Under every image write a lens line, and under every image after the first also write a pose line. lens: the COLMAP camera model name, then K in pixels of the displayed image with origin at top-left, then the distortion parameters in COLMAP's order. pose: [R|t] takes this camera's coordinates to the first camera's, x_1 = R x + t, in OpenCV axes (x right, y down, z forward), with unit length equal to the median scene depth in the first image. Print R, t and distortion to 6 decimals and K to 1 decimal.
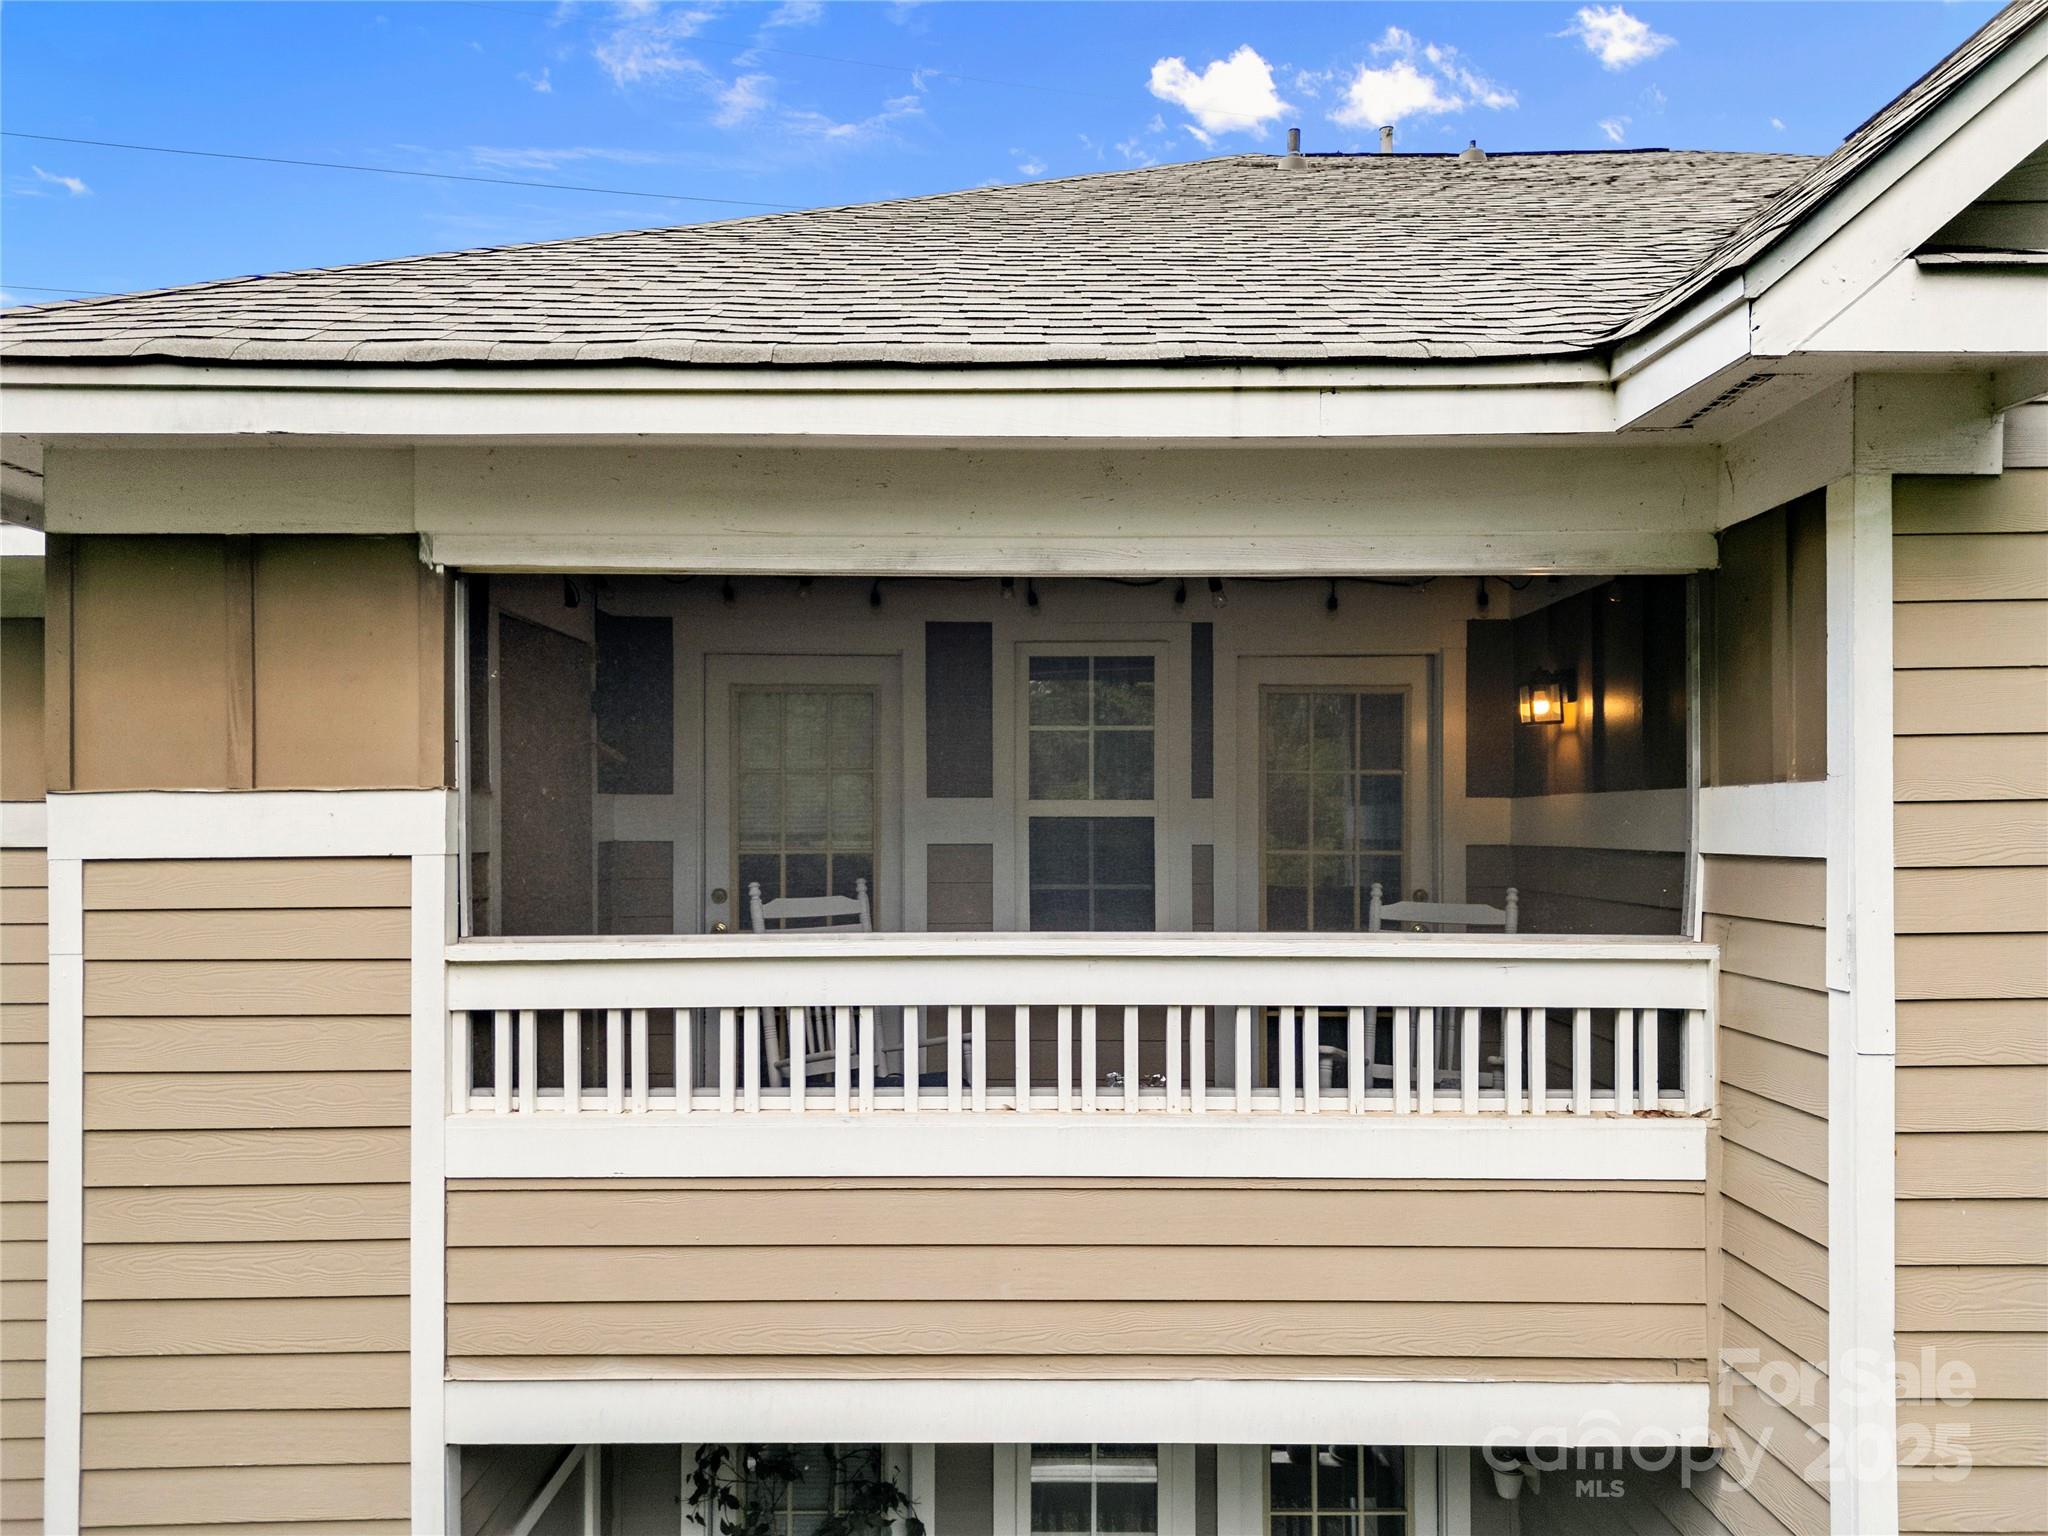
lens RADIAL K [[1376.3, 0, 1096.1], [0, 1376.3, 780.3], [0, 0, 1]] dist [0.014759, -0.004832]
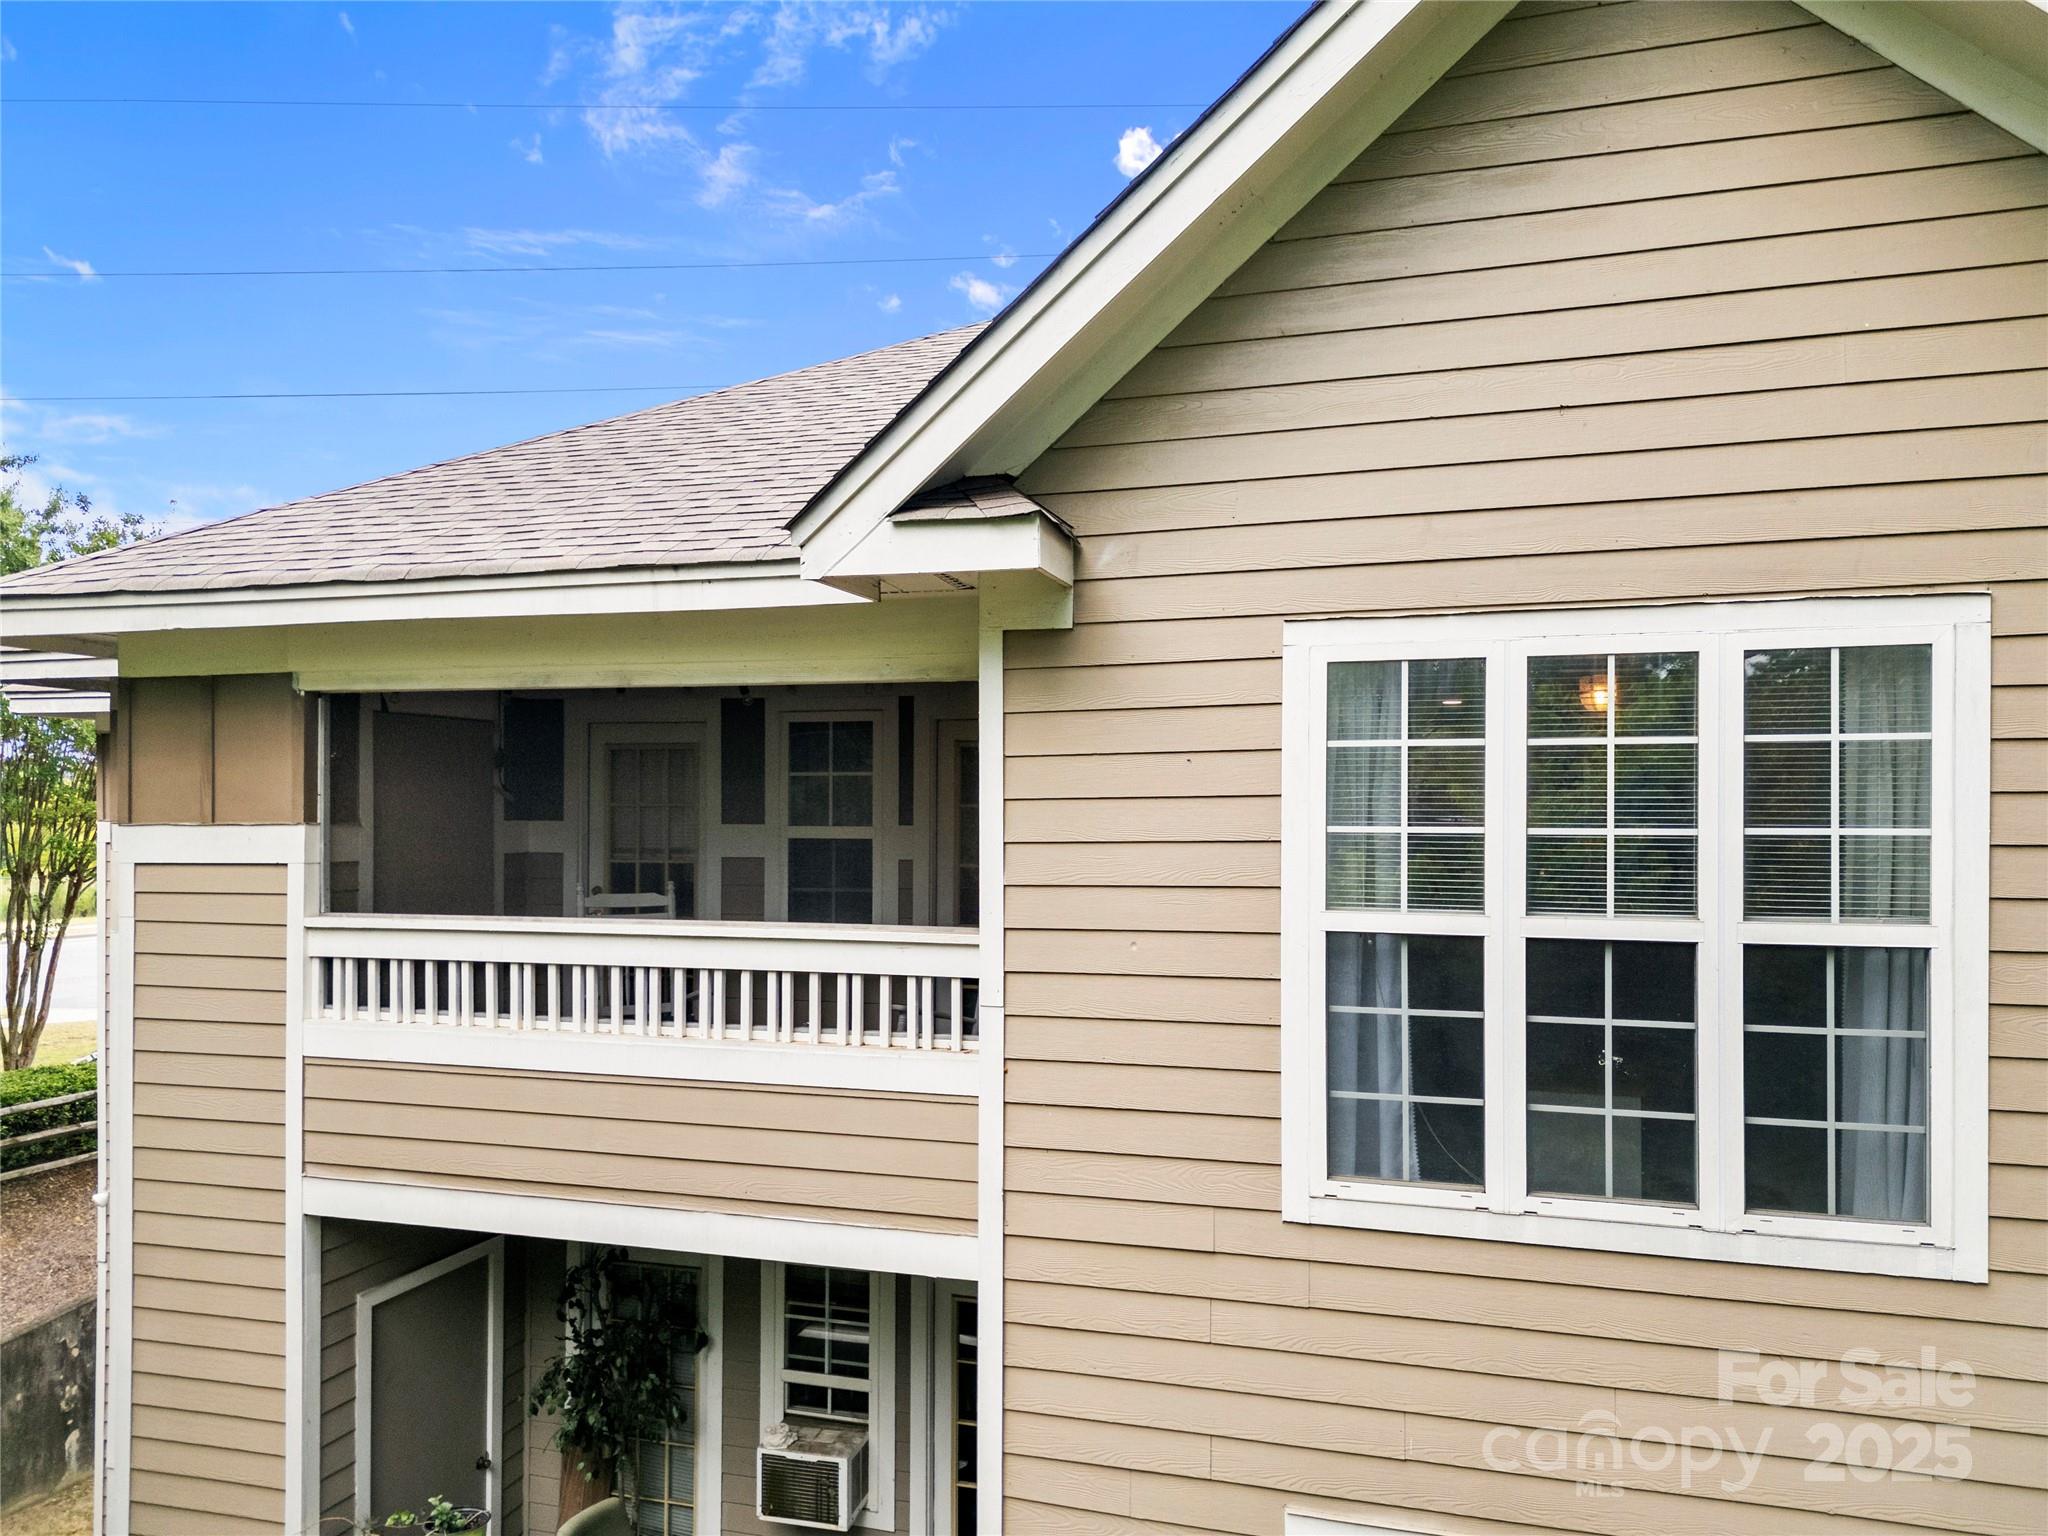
lens RADIAL K [[1376.3, 0, 1096.1], [0, 1376.3, 780.3], [0, 0, 1]] dist [0.014759, -0.004832]
pose [[0.965418, -0.000836, -0.260706, 0.885929], [0.000815, 1.000000, -0.000189, -0.045436], [0.260706, -0.000030, 0.965418, -0.365636]]
